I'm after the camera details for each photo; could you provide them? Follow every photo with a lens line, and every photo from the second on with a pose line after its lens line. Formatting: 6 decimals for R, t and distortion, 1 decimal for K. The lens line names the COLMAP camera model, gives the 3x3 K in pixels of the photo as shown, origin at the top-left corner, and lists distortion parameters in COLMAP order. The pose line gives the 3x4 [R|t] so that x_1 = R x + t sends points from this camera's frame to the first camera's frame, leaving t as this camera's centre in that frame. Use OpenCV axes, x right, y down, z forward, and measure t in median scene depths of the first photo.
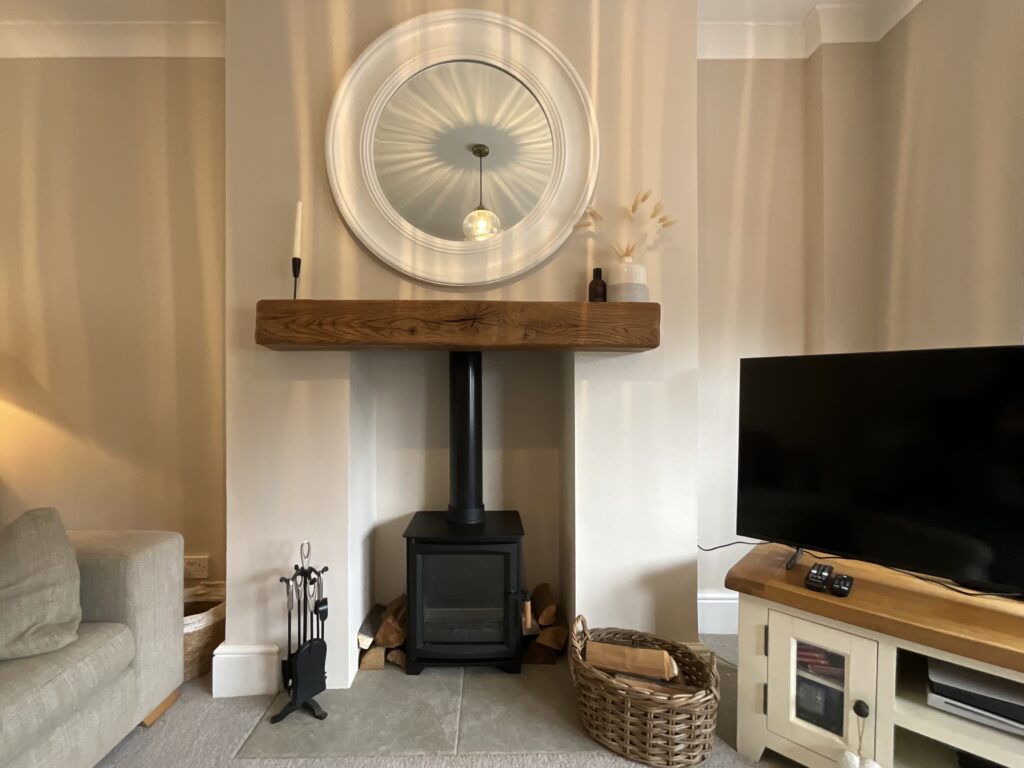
lens RADIAL K [[444.5, 0, 490.0], [0, 444.5, 397.0], [0, 0, 1]] dist [0.001039, 0.000262]
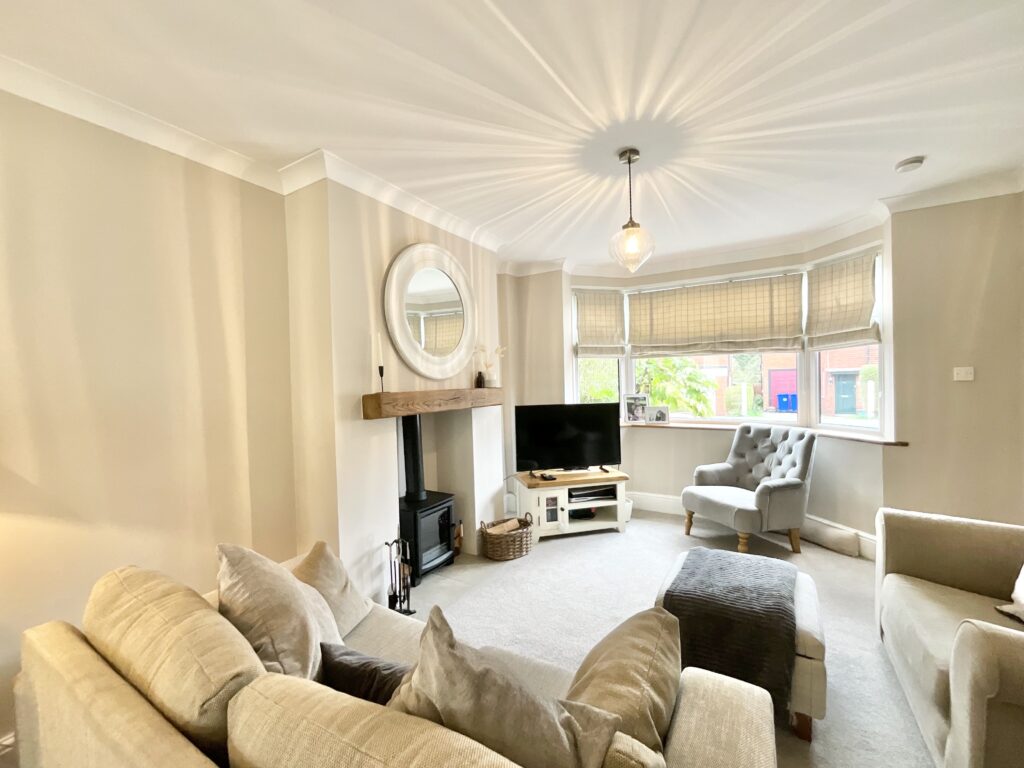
lens RADIAL K [[433.9, 0, 481.1], [0, 433.9, 386.4], [0, 0, 1]] dist [0.000269, 0.000033]
pose [[0.549732, -0.034553, 0.834626, -1.648685], [0.042403, 0.999010, 0.013430, -0.239508], [-0.834264, 0.028008, 0.550654, -0.264207]]
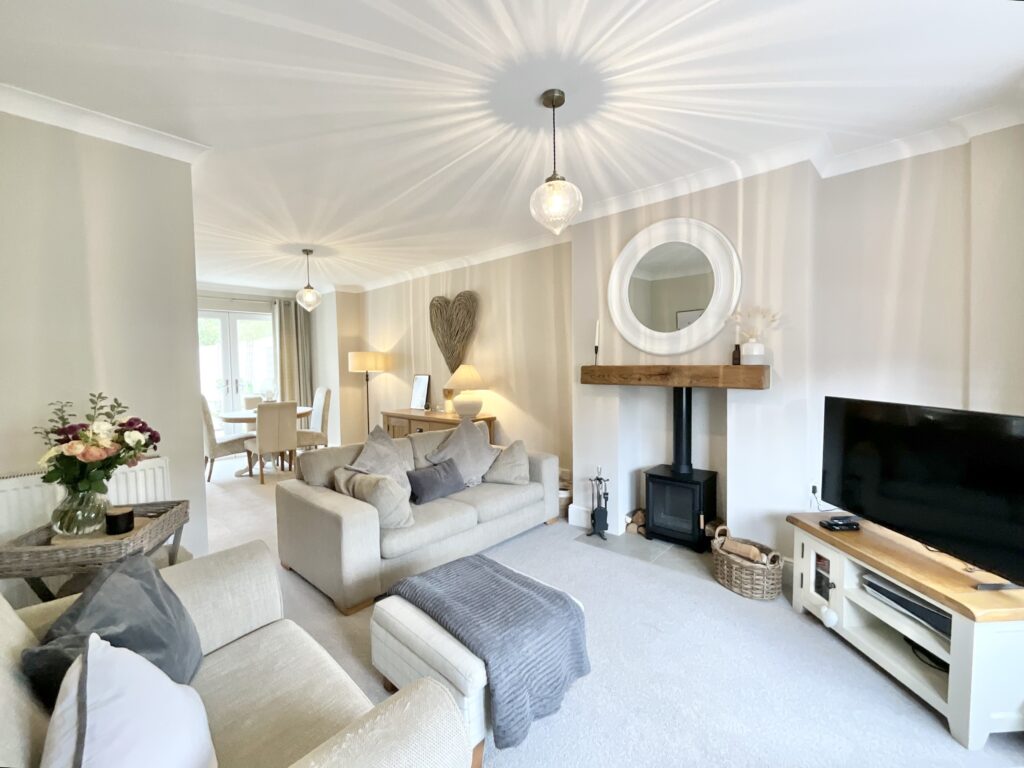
lens RADIAL K [[419.5, 0, 512.0], [0, 419.5, 384.0], [0, 0, 1]] dist [-0.000204, 0.000057]
pose [[0.728583, 0.014975, -0.684794, 0.755191], [0.009049, 0.999463, 0.031484, -0.185908], [0.684897, -0.029136, 0.728057, -0.918363]]
